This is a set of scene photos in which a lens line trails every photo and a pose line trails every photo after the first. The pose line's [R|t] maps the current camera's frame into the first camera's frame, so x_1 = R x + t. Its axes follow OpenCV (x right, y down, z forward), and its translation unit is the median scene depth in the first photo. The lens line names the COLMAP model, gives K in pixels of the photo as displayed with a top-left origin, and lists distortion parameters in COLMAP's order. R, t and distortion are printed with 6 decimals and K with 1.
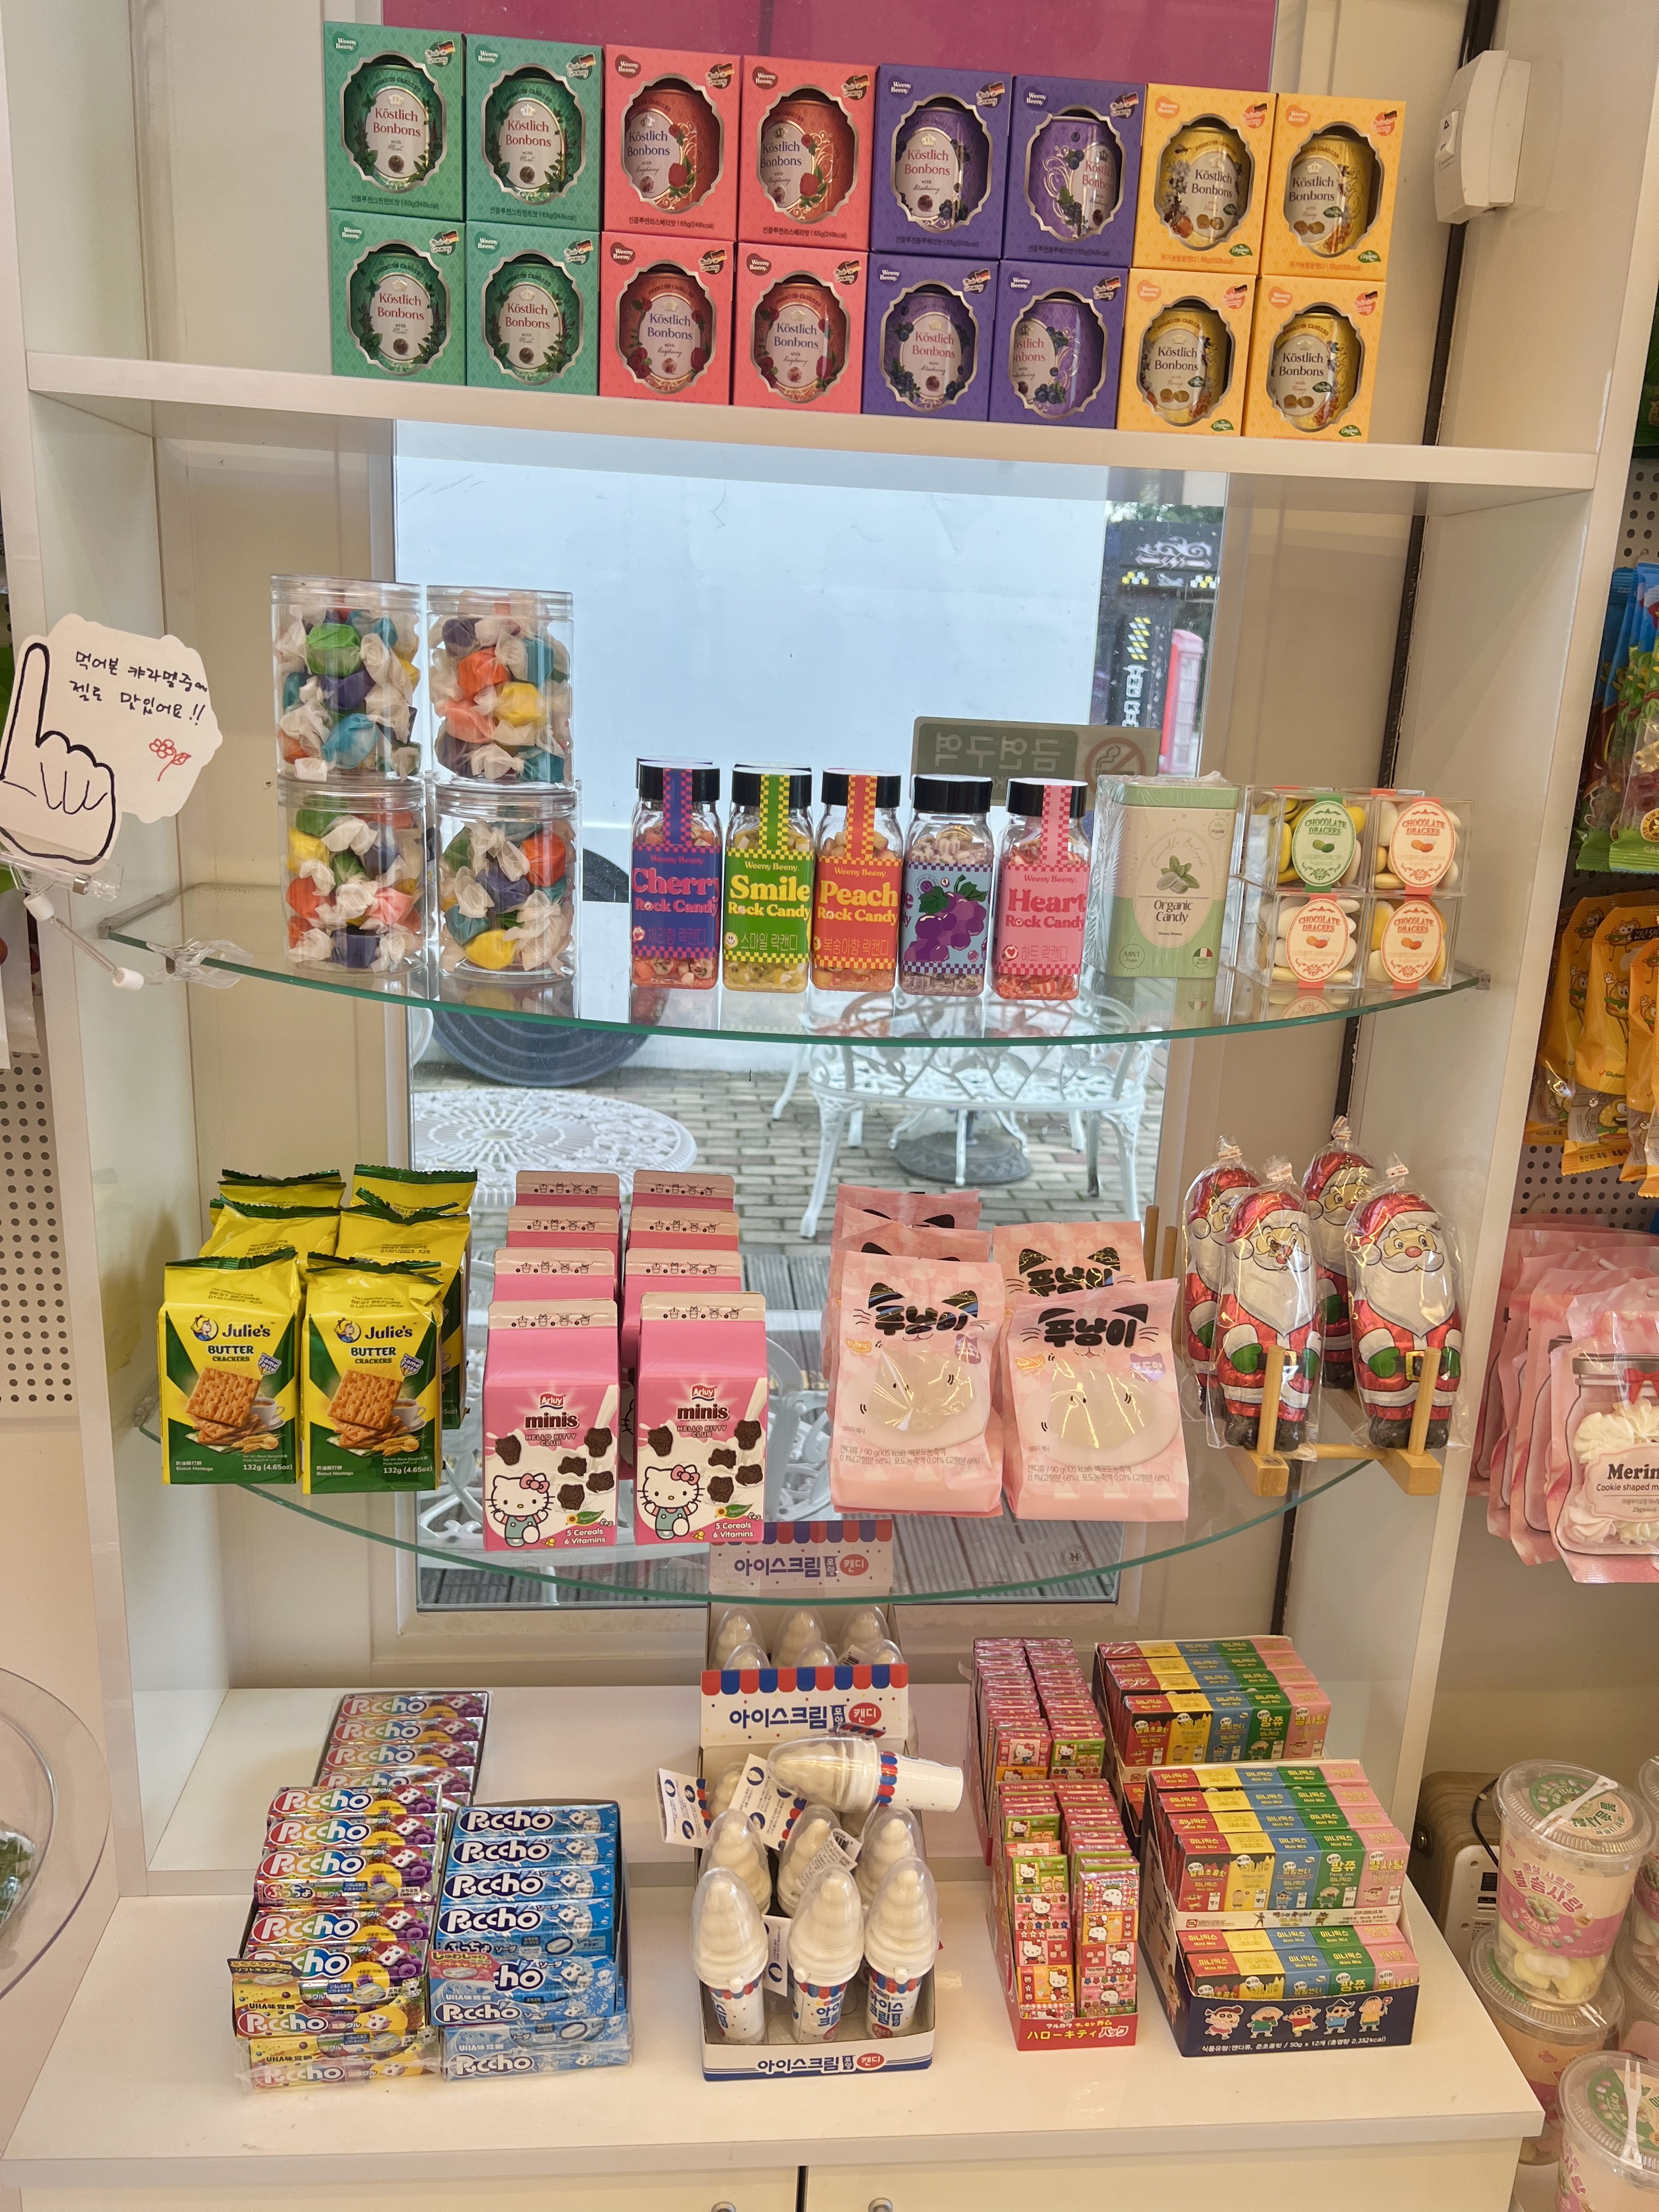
lens RADIAL K [[1688.8, 0, 829.5], [0, 1688.8, 1106.0], [0, 0, 1]] dist [0.072551, -0.085379]
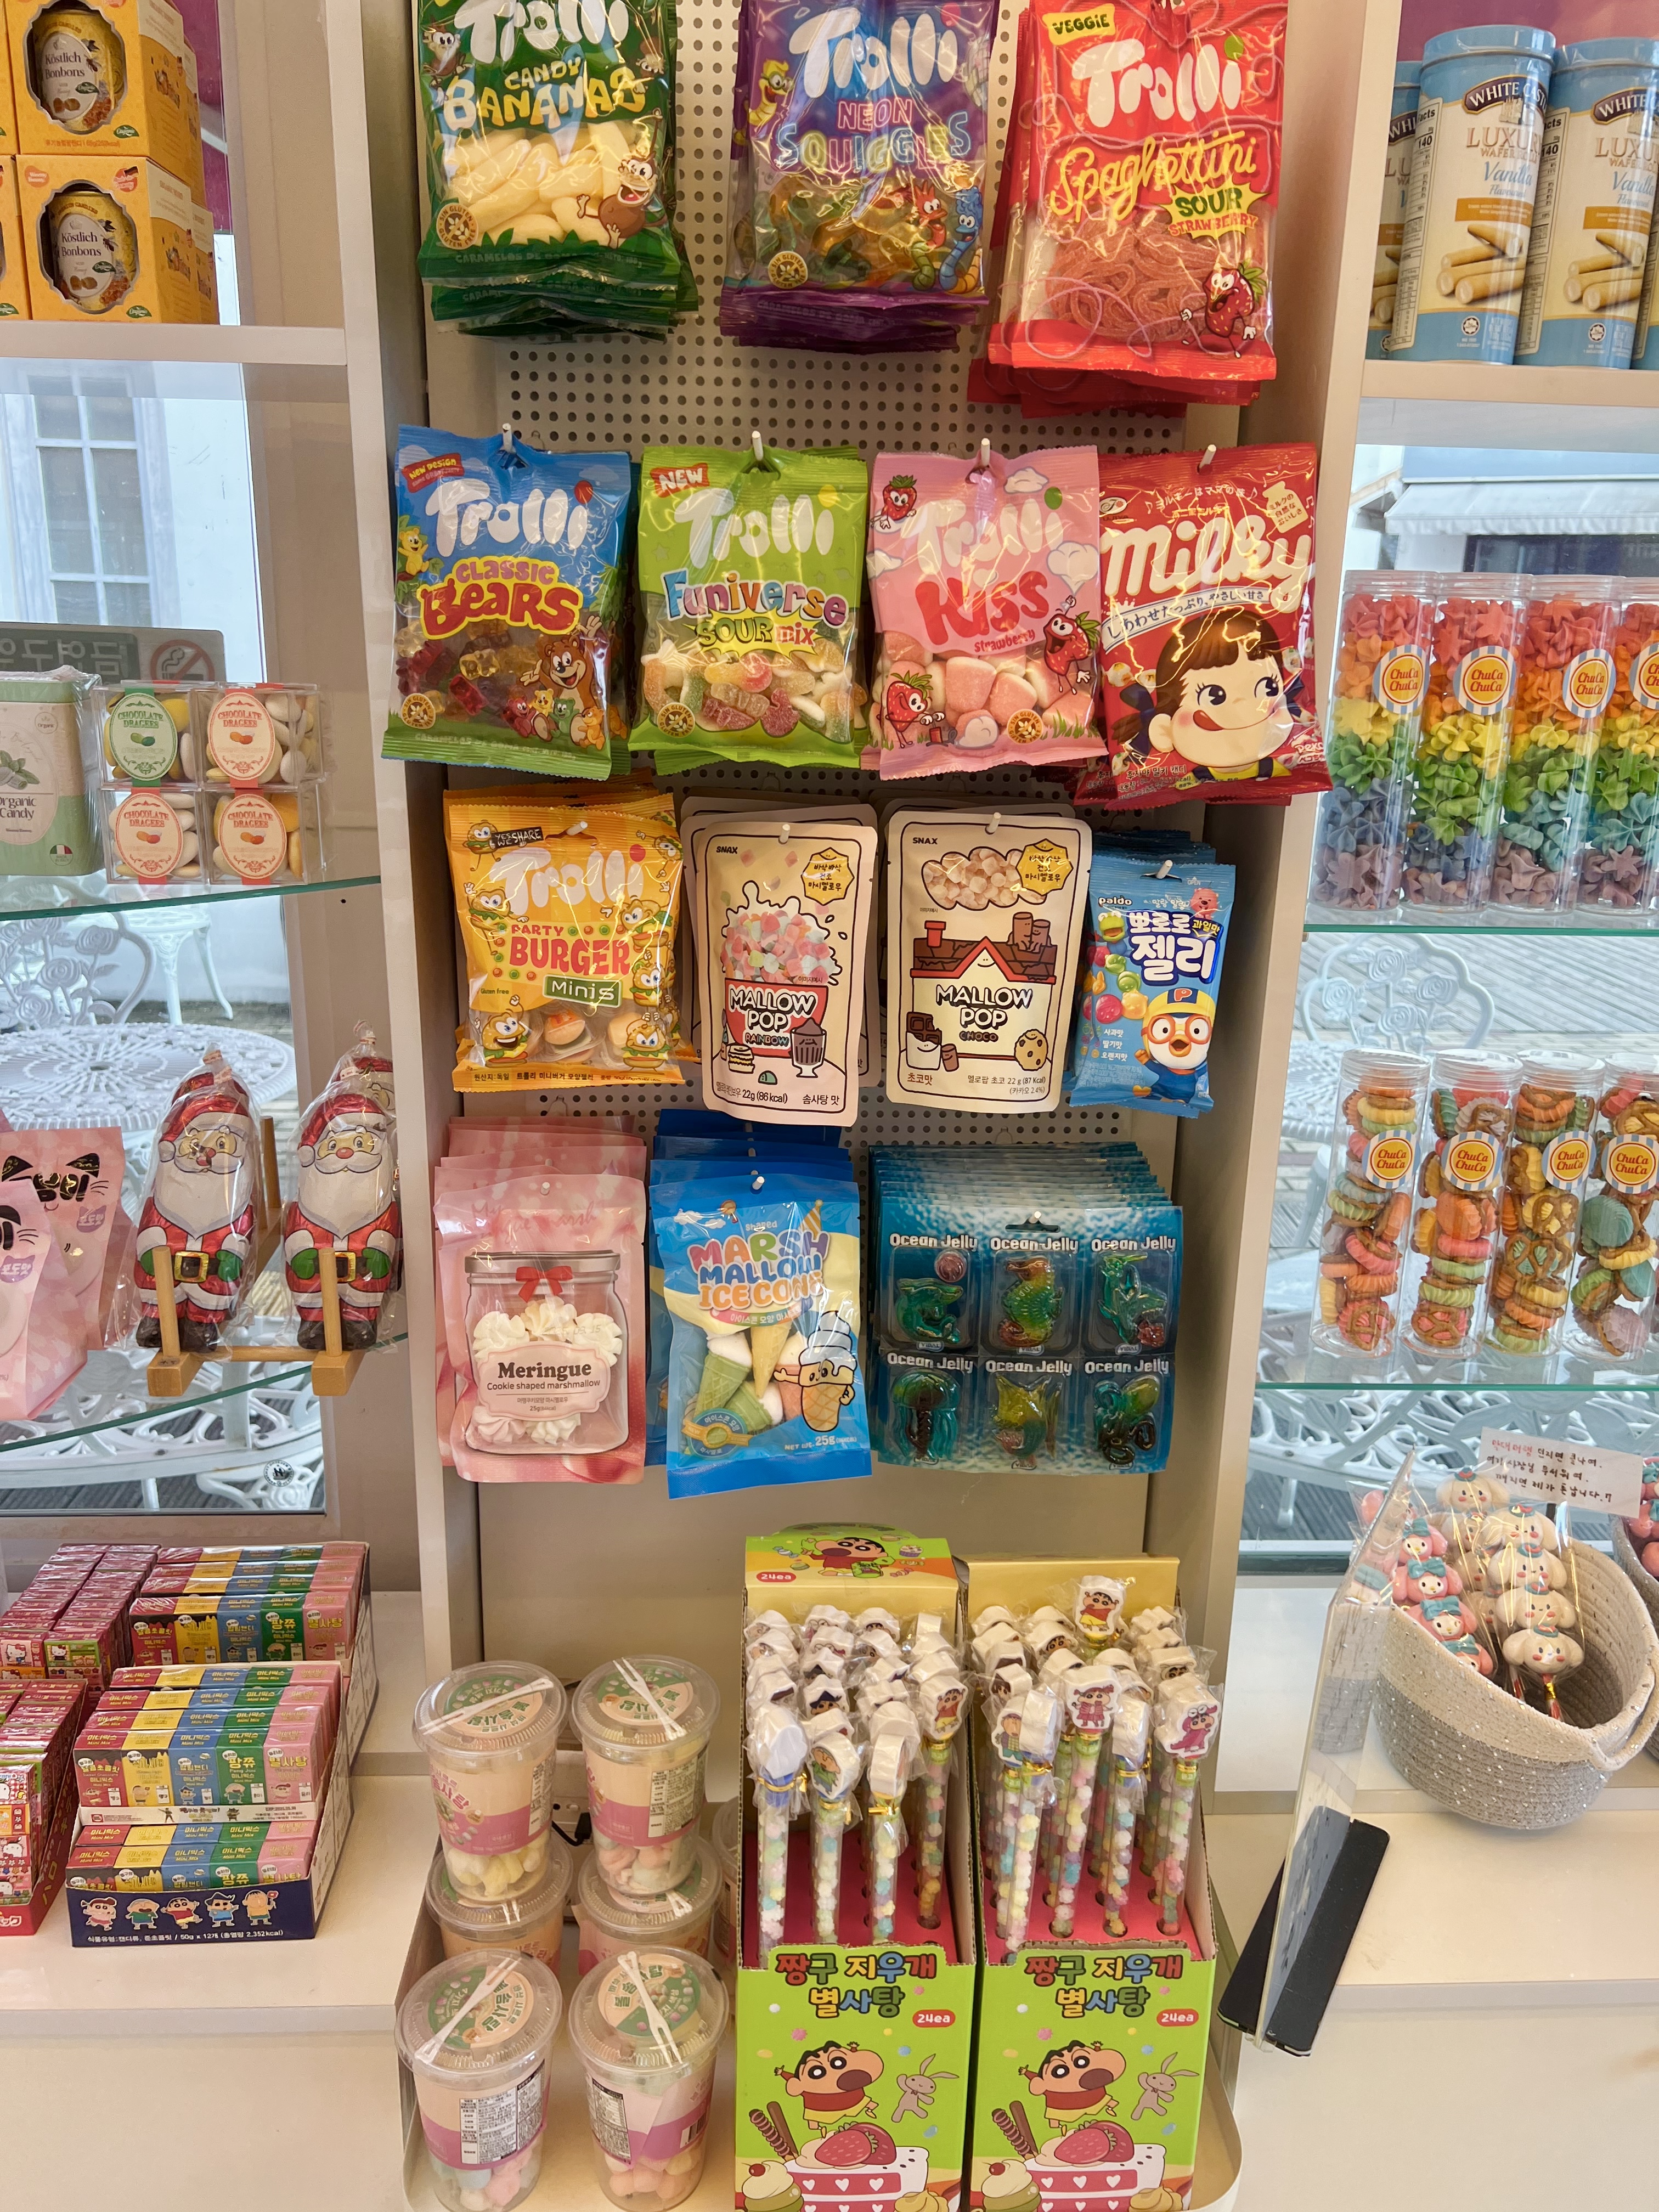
lens RADIAL K [[1679.2, 0, 822.1], [0, 1679.2, 1094.6], [0, 0, 1]] dist [0.061931, -0.072357]
pose [[0.998550, -0.007042, -0.053364, 0.727548], [0.008445, 0.999623, 0.026117, 0.030445], [0.053160, -0.026530, 0.998234, 0.035461]]
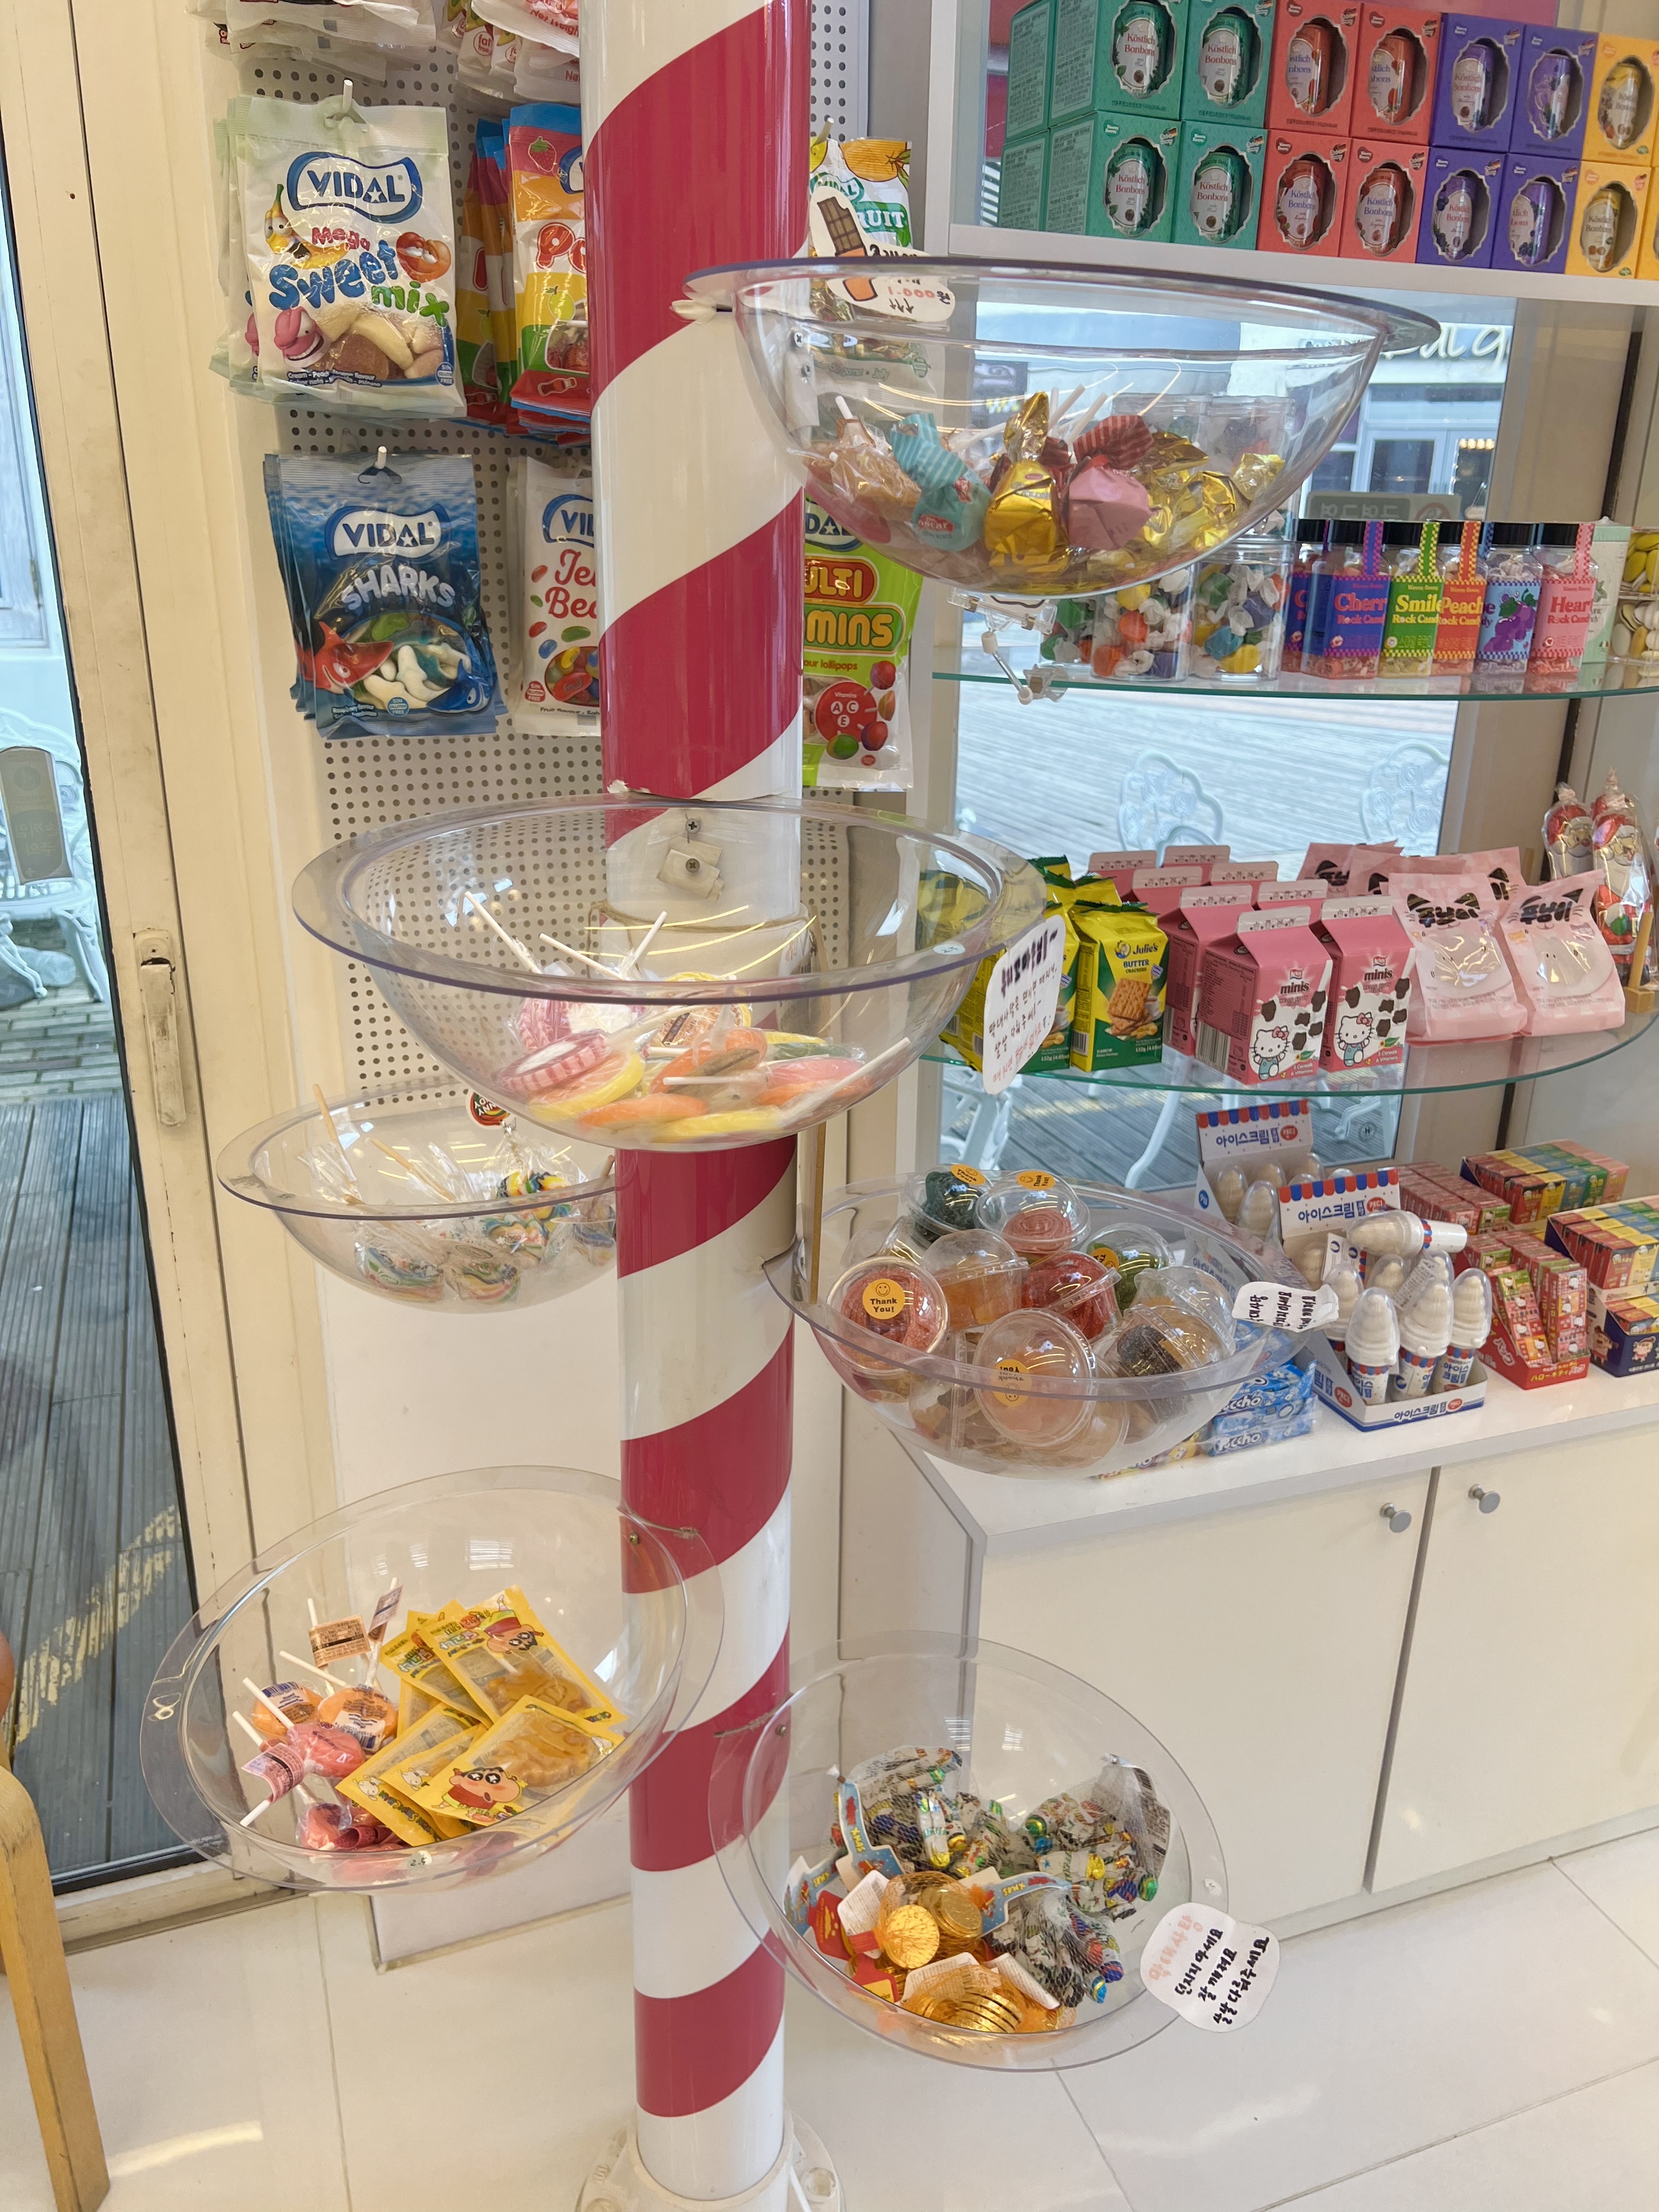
lens RADIAL K [[1679.2, 0, 822.1], [0, 1679.2, 1094.6], [0, 0, 1]] dist [0.061931, -0.072357]
pose [[0.964216, -0.116388, 0.238205, -0.838589], [0.094294, 0.990287, 0.102174, 0.082855], [-0.247783, -0.076056, 0.965825, -0.281044]]
